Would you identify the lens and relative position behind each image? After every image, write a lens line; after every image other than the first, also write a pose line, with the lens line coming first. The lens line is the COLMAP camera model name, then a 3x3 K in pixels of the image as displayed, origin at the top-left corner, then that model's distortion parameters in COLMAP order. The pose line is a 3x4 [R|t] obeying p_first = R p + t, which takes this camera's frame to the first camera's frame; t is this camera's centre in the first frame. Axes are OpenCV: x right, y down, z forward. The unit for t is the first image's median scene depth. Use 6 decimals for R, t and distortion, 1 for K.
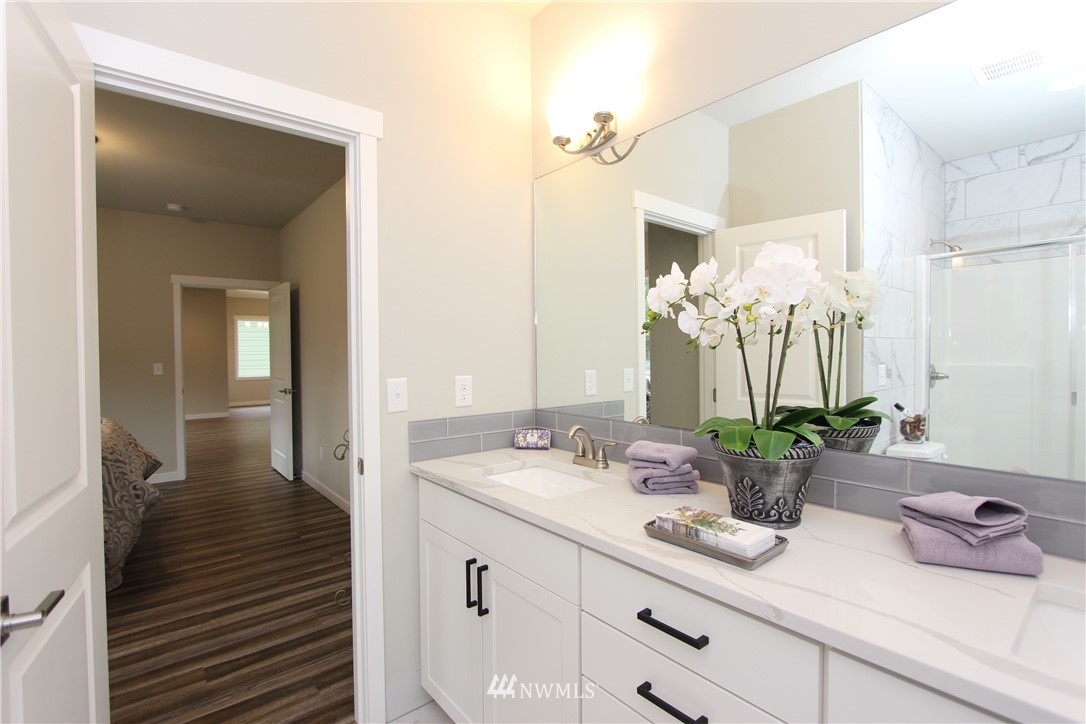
lens RADIAL K [[501.4, 0, 546.8], [0, 501.4, 360.1], [0, 0, 1]] dist [-0.016923, 0.001687]
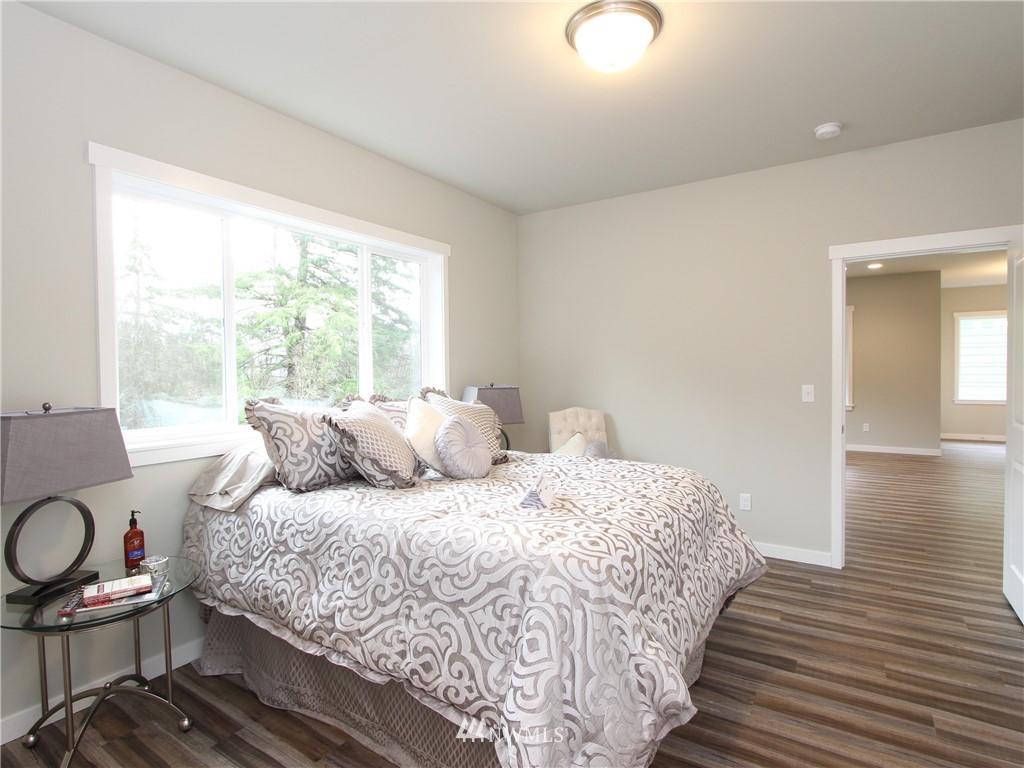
lens RADIAL K [[530.2, 0, 514.8], [0, 530.2, 383.3], [0, 0, 1]] dist [-0.025266, 0.007021]
pose [[0.301934, 0.030794, -0.952831, -0.235054], [-0.015547, 0.999504, 0.027376, -0.008679], [0.953202, 0.006548, 0.302264, 0.423123]]
